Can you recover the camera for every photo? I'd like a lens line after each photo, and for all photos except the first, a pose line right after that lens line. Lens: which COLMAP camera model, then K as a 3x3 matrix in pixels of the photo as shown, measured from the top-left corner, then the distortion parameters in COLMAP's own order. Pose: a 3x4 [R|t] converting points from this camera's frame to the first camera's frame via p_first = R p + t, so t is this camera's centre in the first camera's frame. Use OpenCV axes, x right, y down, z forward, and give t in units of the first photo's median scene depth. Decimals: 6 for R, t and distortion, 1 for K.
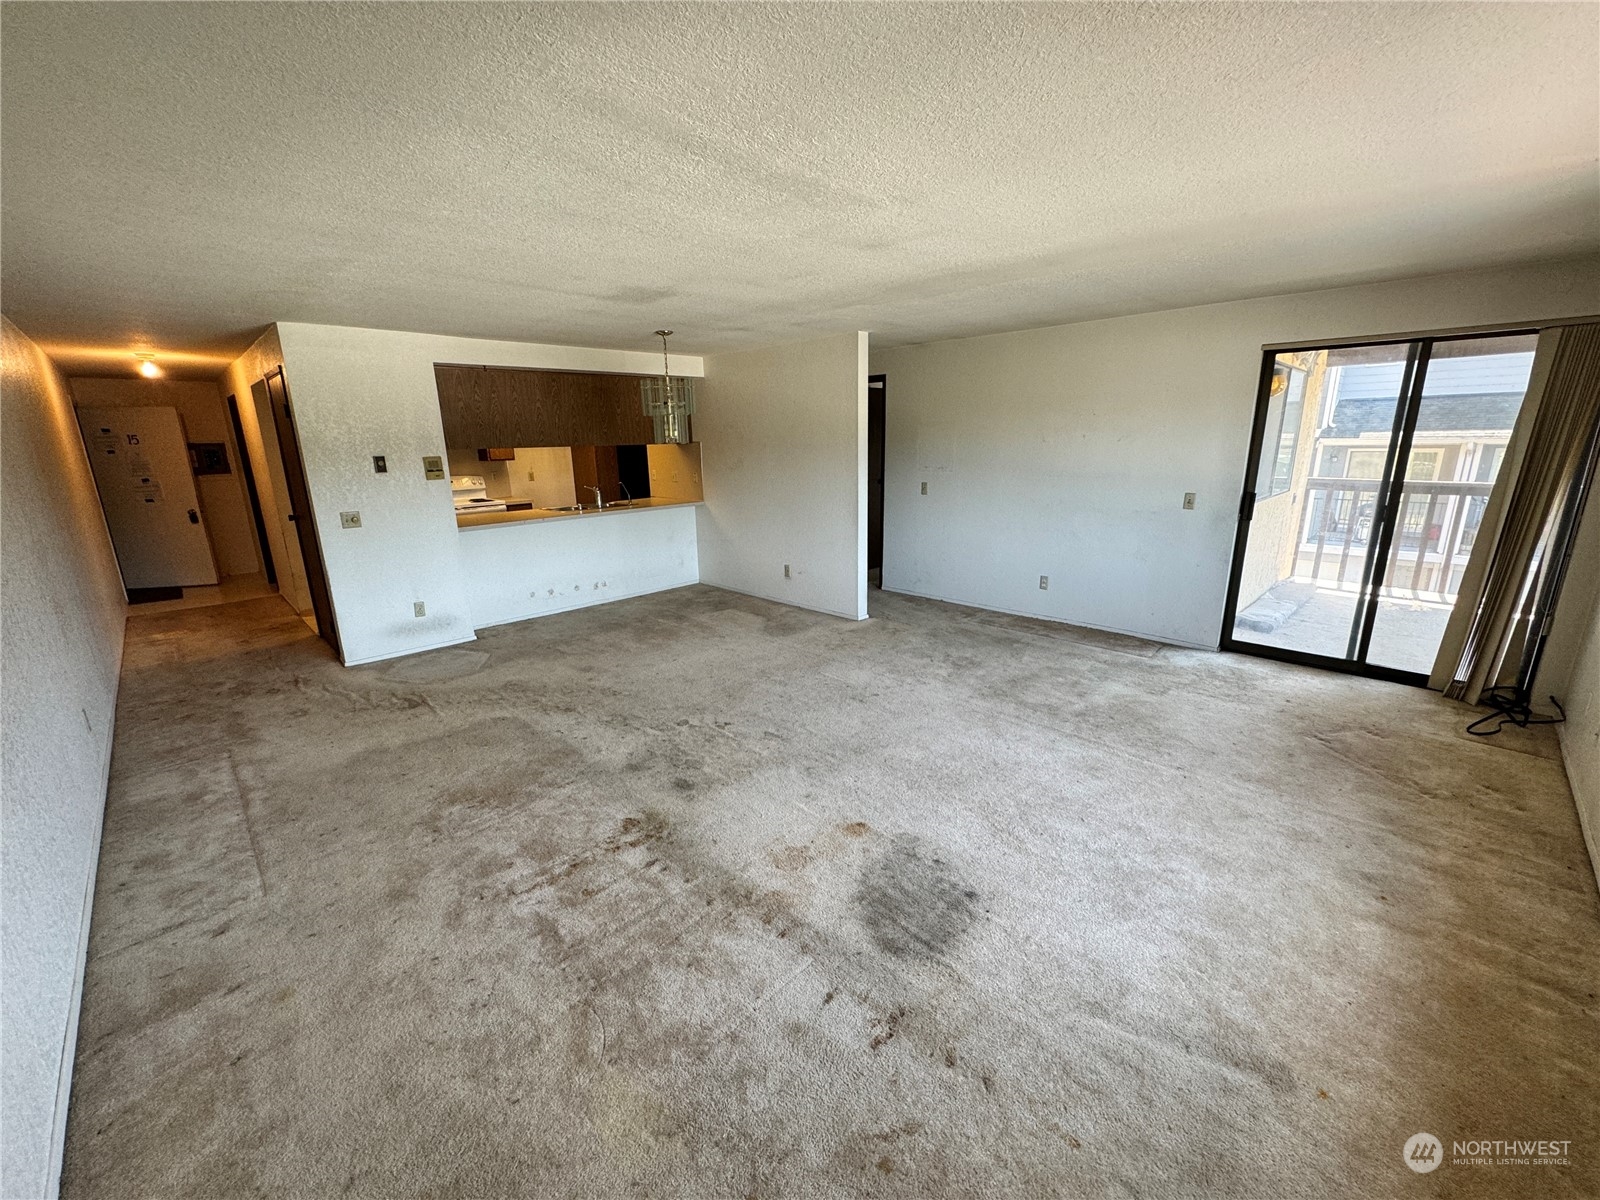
lens RADIAL K [[641.1, 0, 797.8], [0, 641.1, 599.5], [0, 0, 1]] dist [-0.000263, -0.000077]
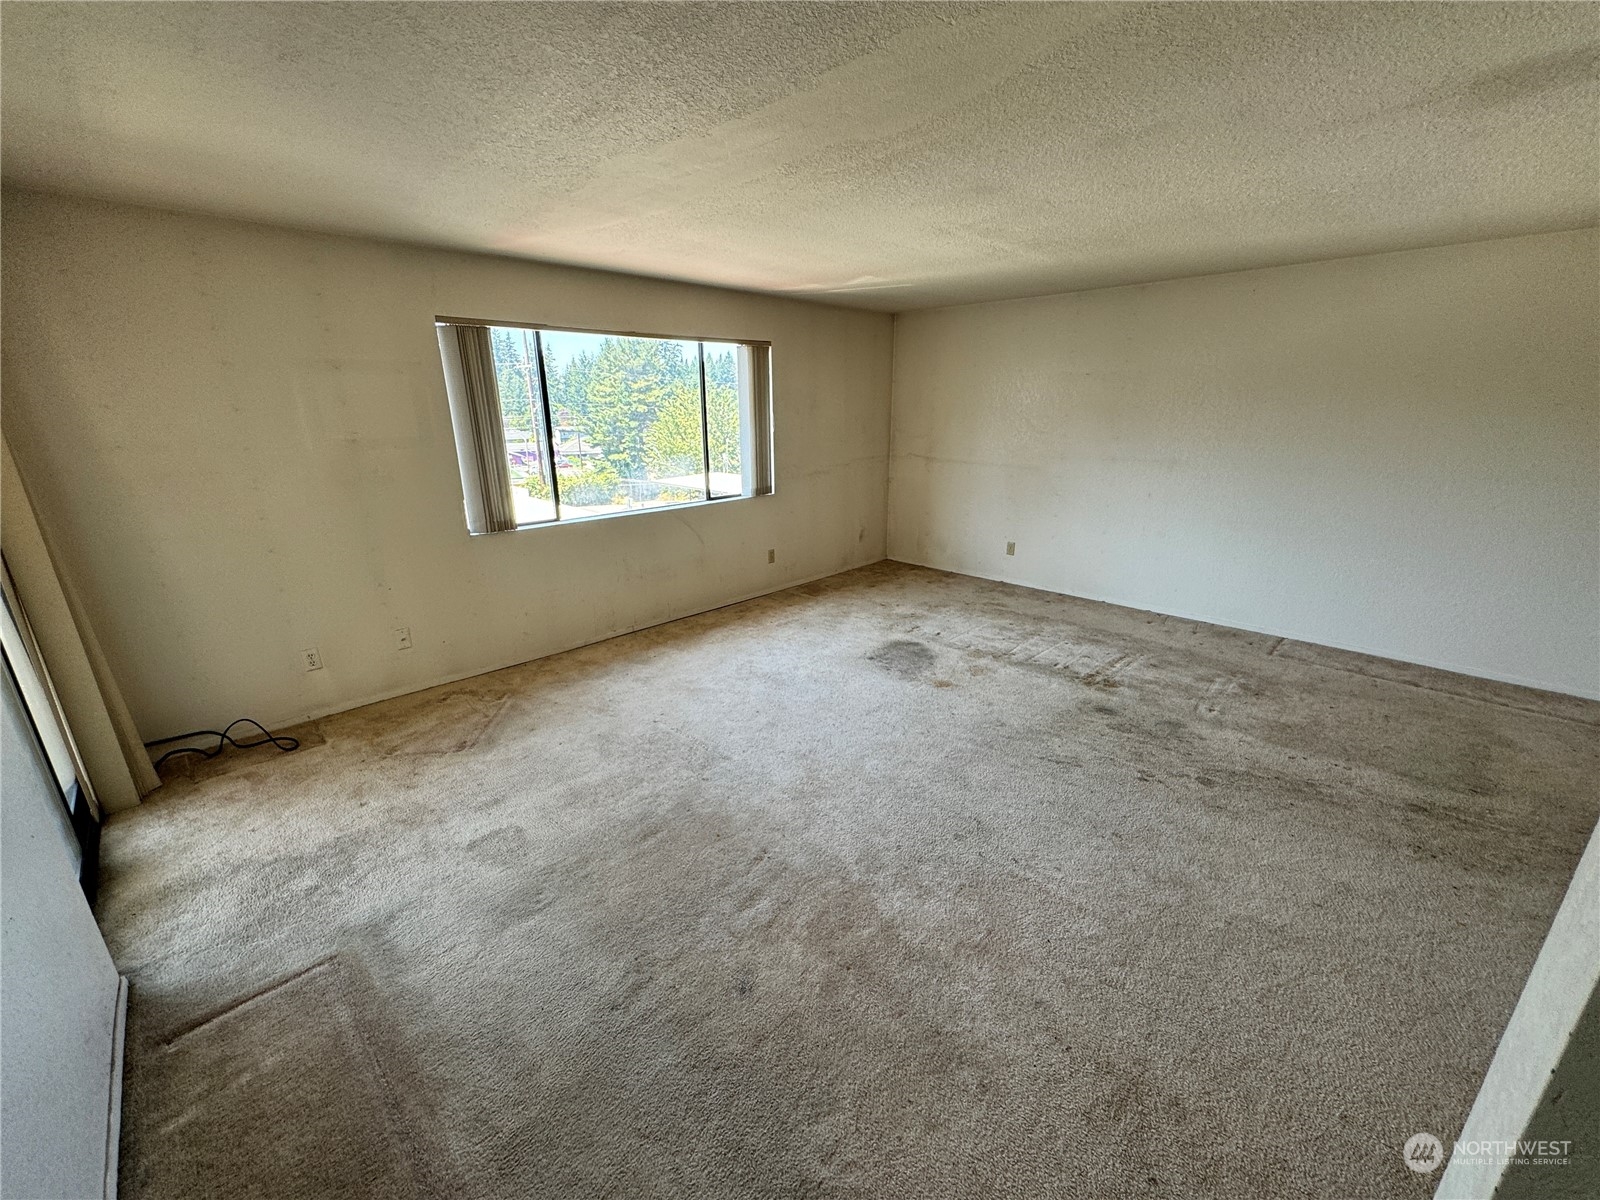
lens RADIAL K [[641.1, 0, 797.8], [0, 641.1, 599.5], [0, 0, 1]] dist [-0.000263, -0.000077]
pose [[-0.999547, 0.029569, 0.005656, 0.398472], [0.028160, 0.851908, 0.522933, -0.548955], [0.010645, 0.522855, -0.852355, 2.110876]]
